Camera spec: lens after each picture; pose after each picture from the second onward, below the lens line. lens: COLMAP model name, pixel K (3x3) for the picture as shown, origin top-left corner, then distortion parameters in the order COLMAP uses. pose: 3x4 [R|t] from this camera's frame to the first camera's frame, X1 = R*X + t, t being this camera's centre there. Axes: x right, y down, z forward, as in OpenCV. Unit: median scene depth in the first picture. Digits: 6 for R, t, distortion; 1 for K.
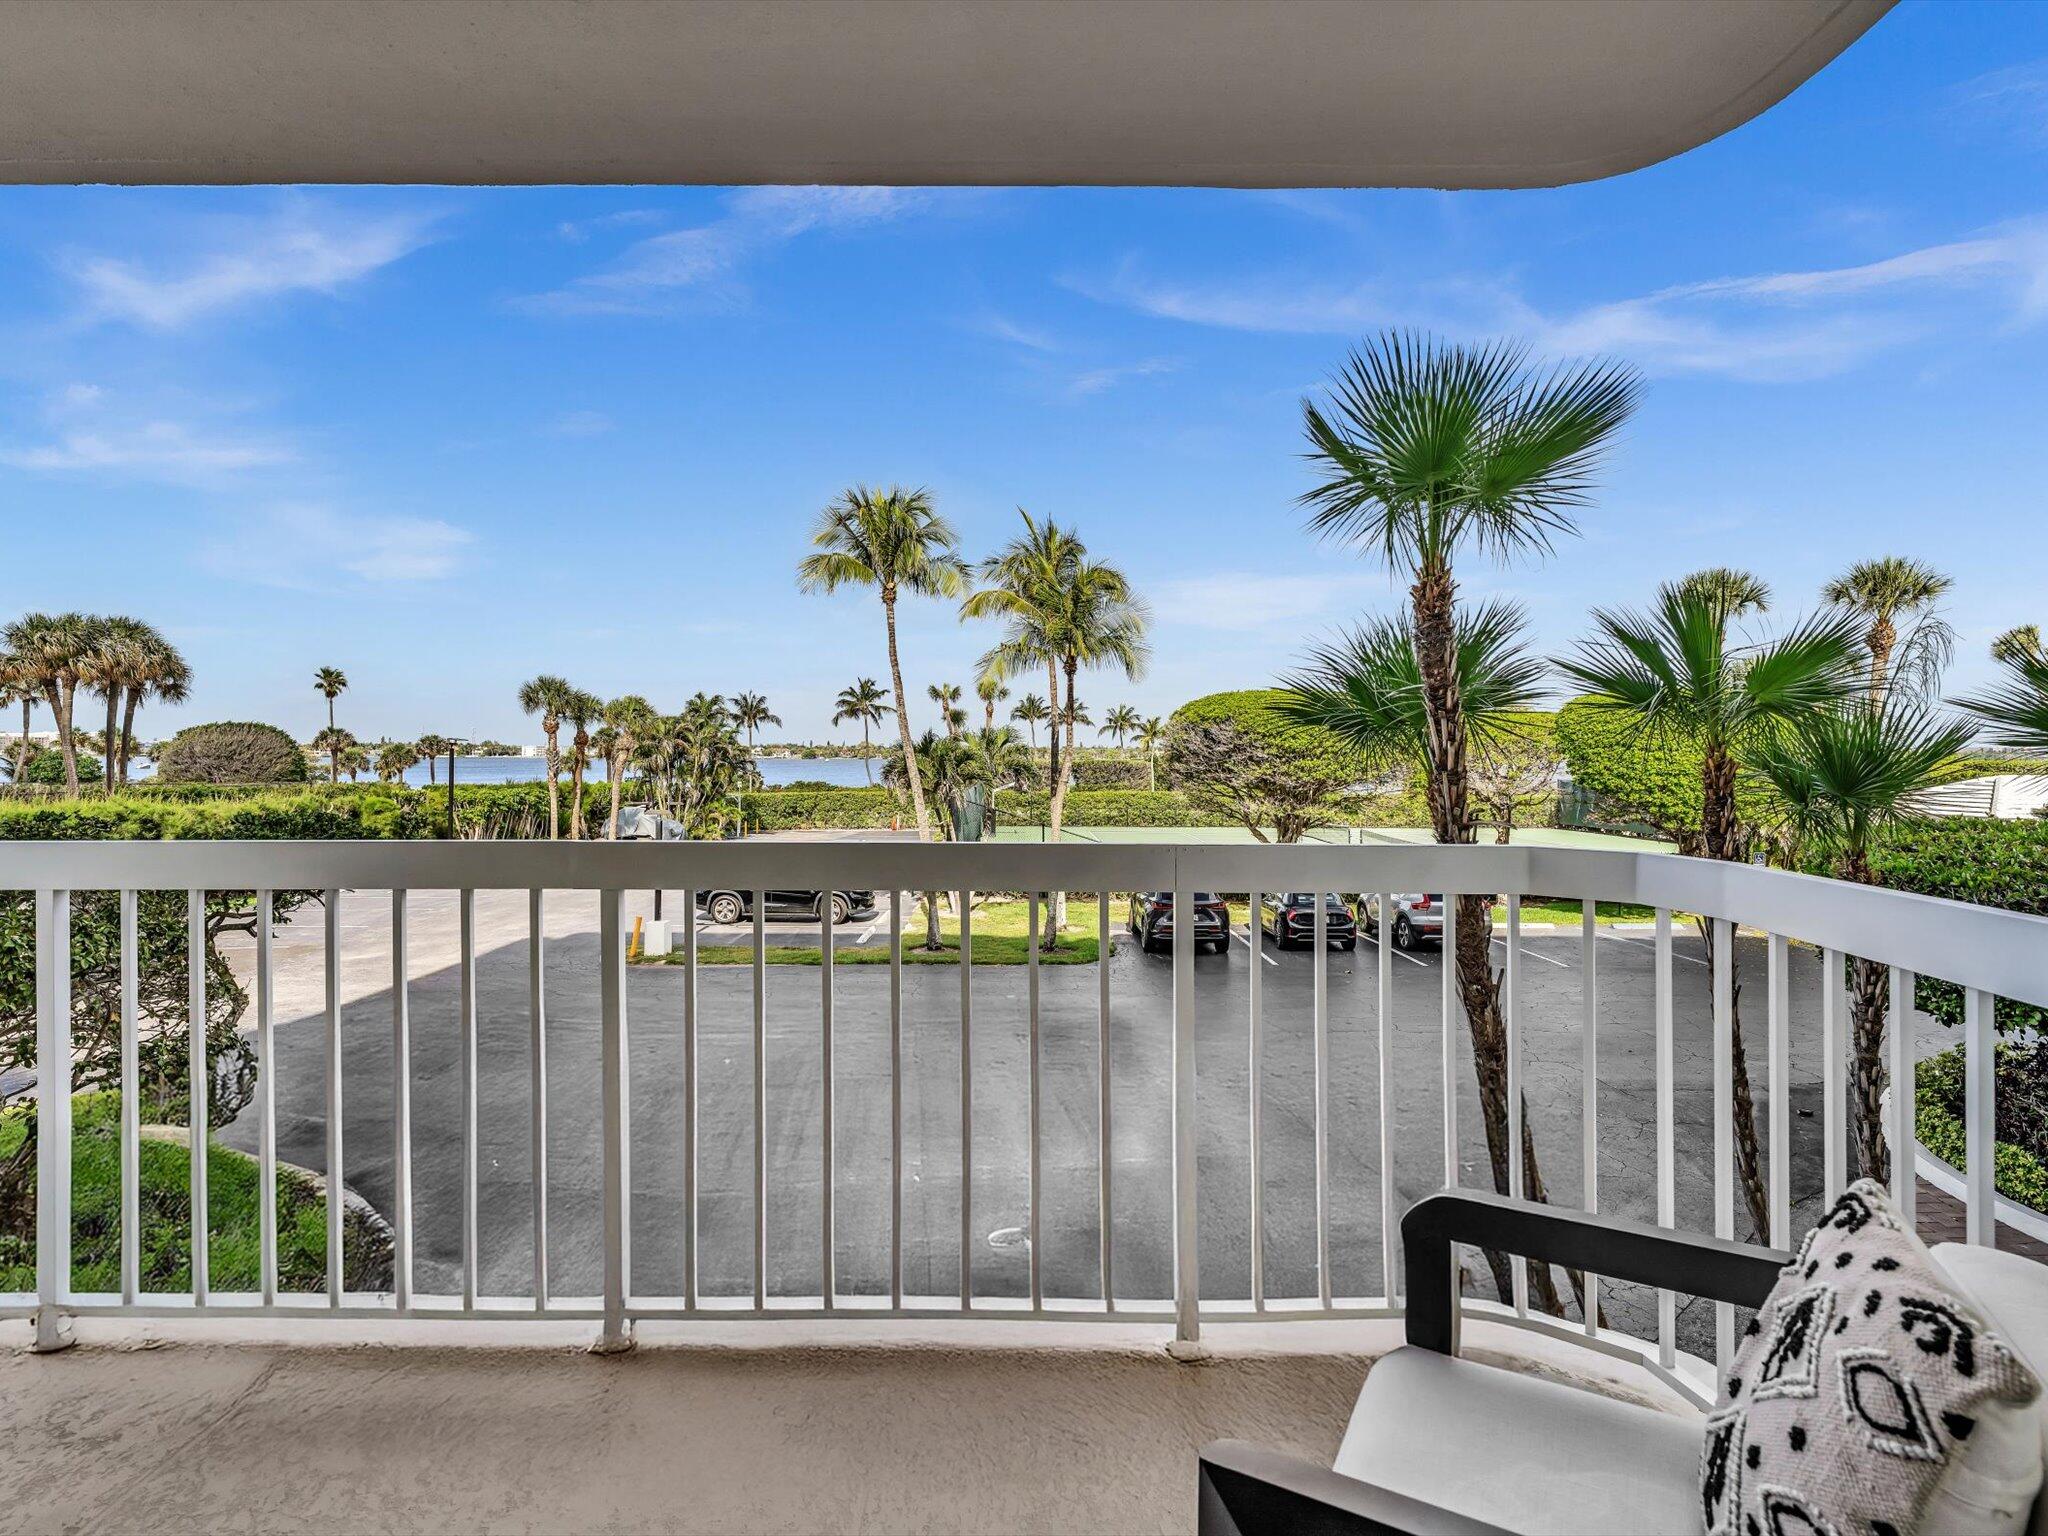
lens RADIAL K [[1045.7, 0, 933.4], [0, 1045.7, 757.5], [0, 0, 1]] dist [-0.002738, 0.002945]
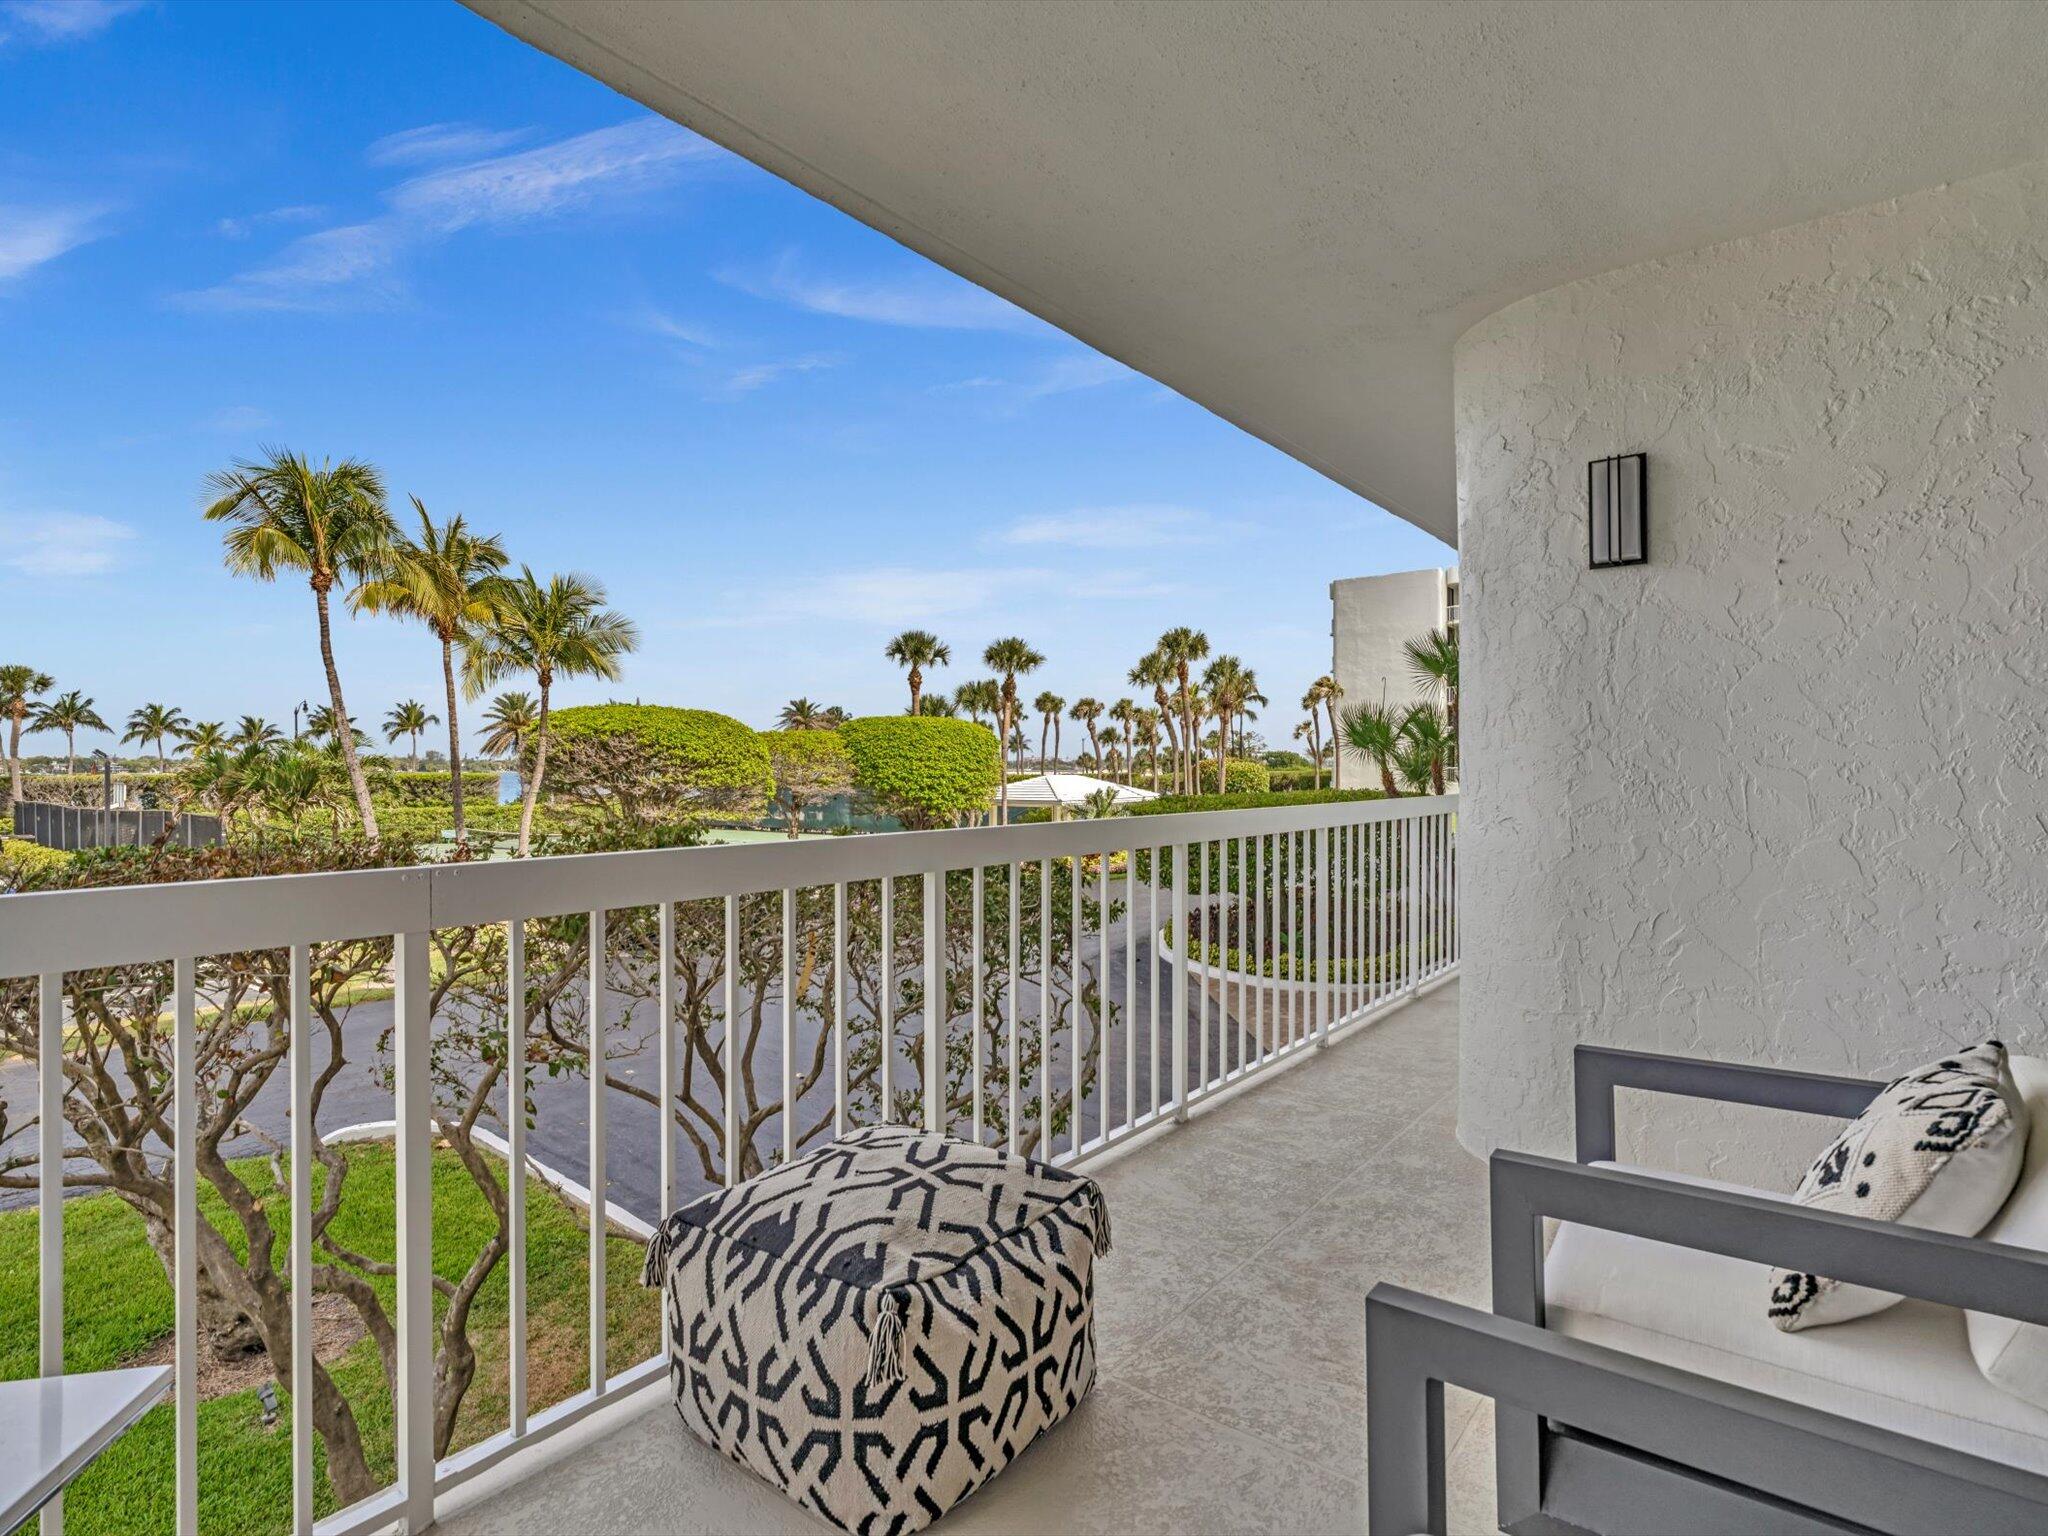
lens RADIAL K [[1045.7, 0, 1041.3], [0, 1045.7, 762.6], [0, 0, 1]] dist [-0.002738, 0.002945]
pose [[0.618794, -0.003110, 0.785547, -0.307661], [0.008163, 0.999964, -0.002472, 0.000678], [-0.785511, 0.007942, 0.618797, -0.000630]]
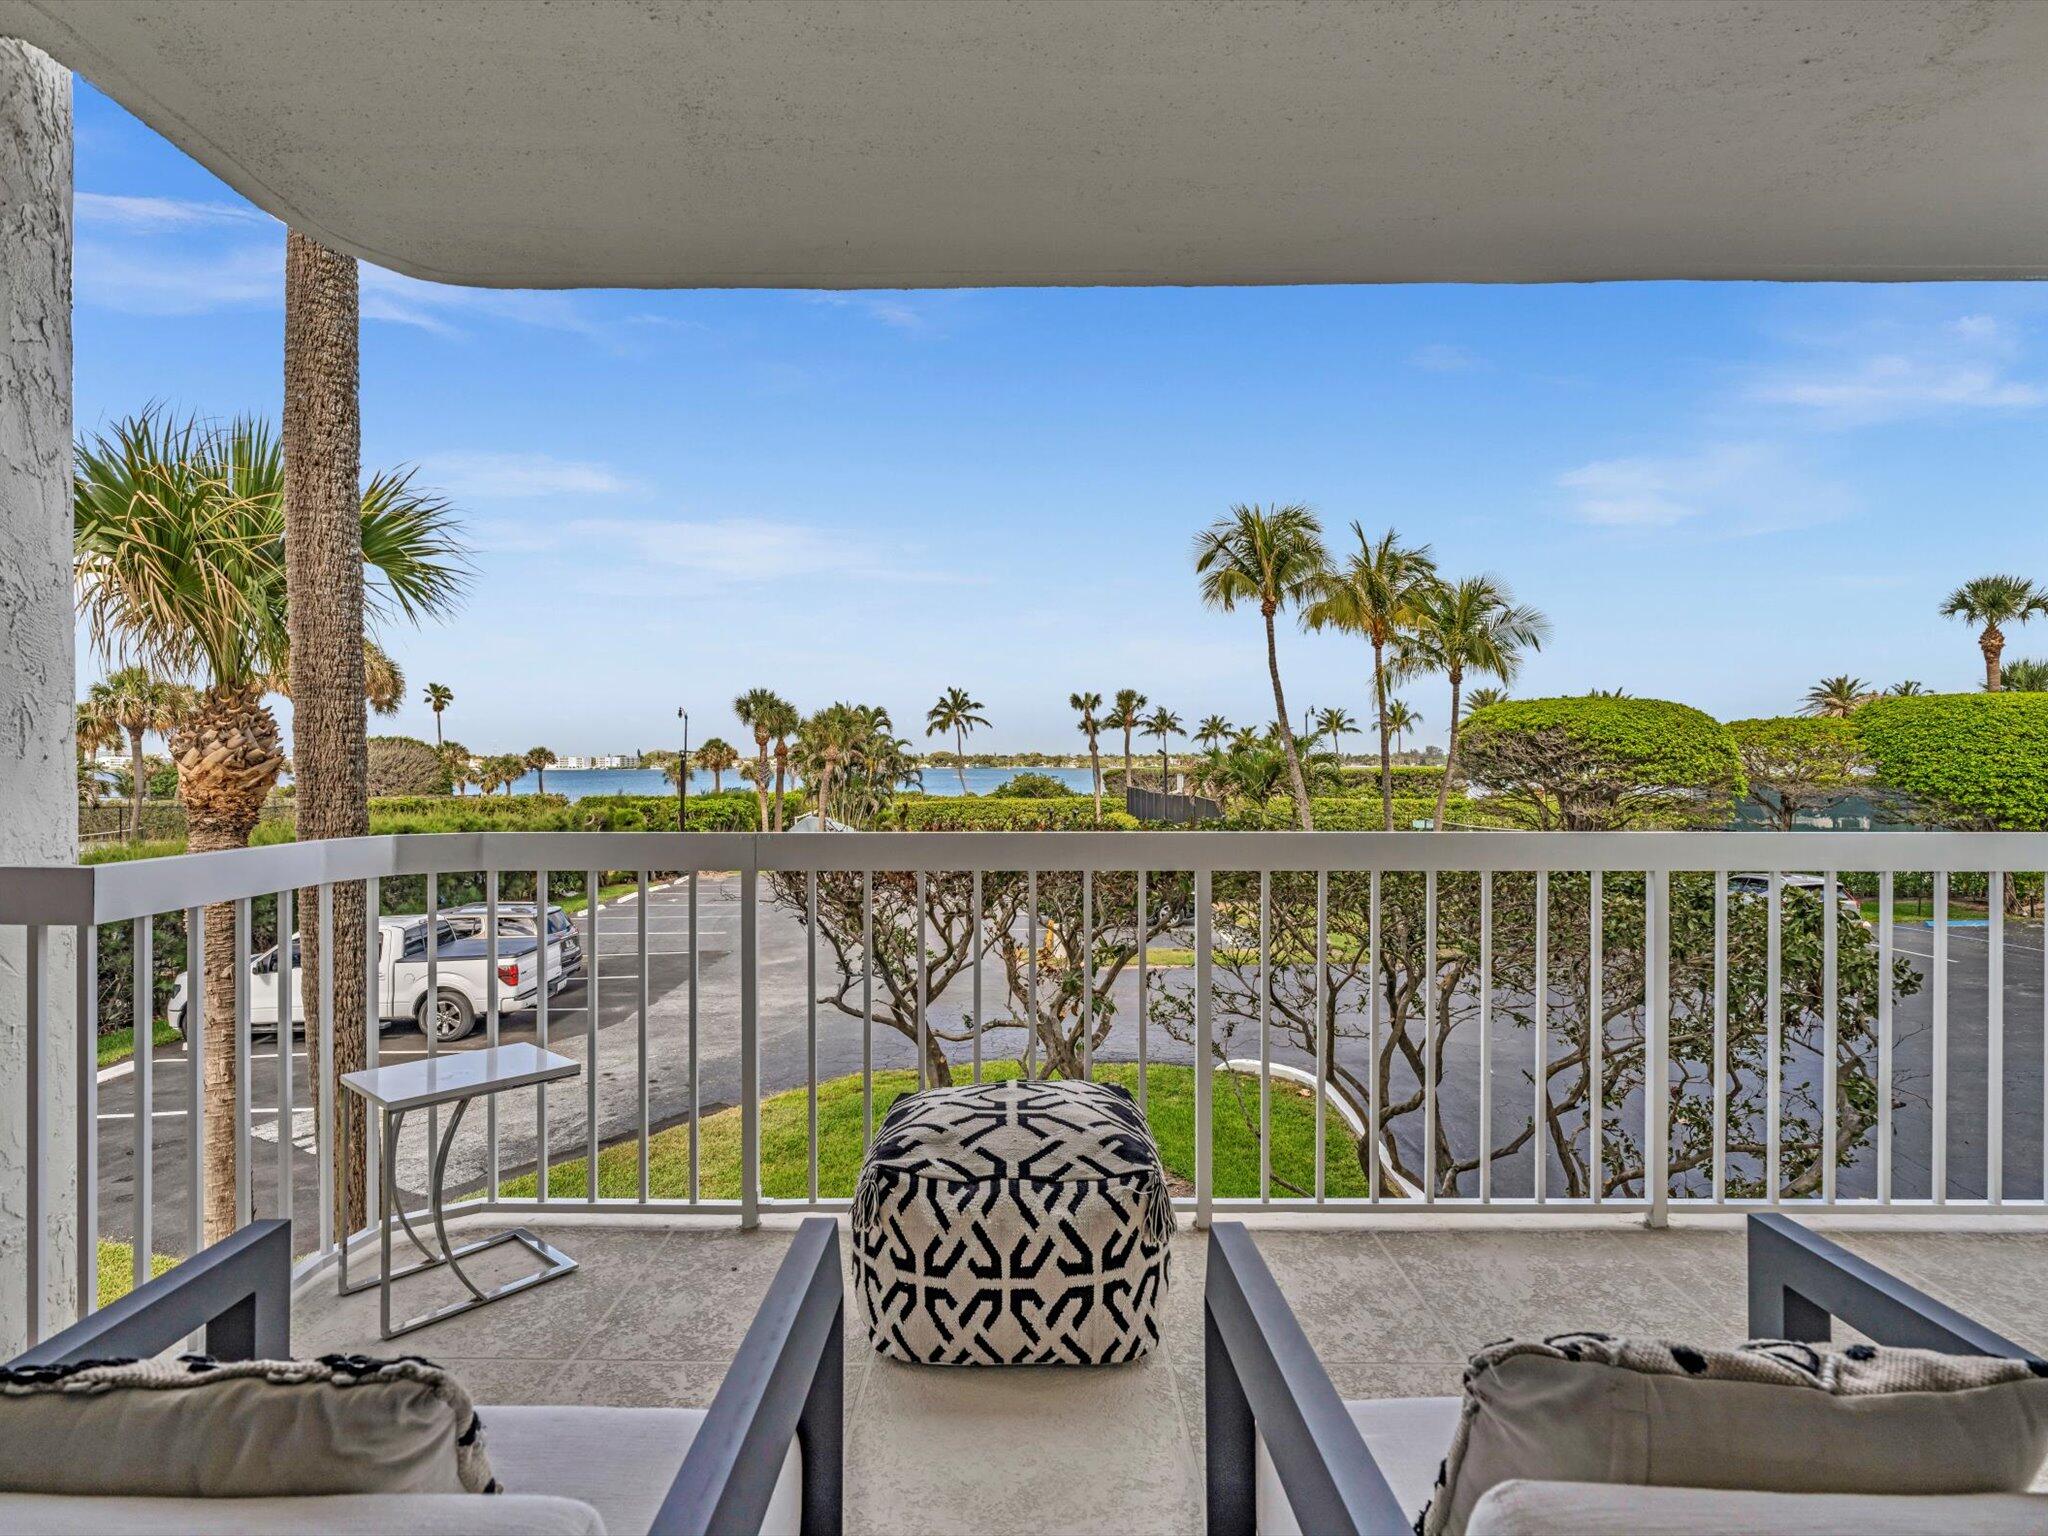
lens RADIAL K [[1045.7, 0, 1008.4], [0, 1045.7, 756.7], [0, 0, 1]] dist [-0.002738, 0.002945]
pose [[0.999951, -0.006843, -0.007156, -0.257589], [0.006772, 0.999927, -0.010012, 0.000029], [0.007224, 0.009963, 0.999924, -0.035518]]
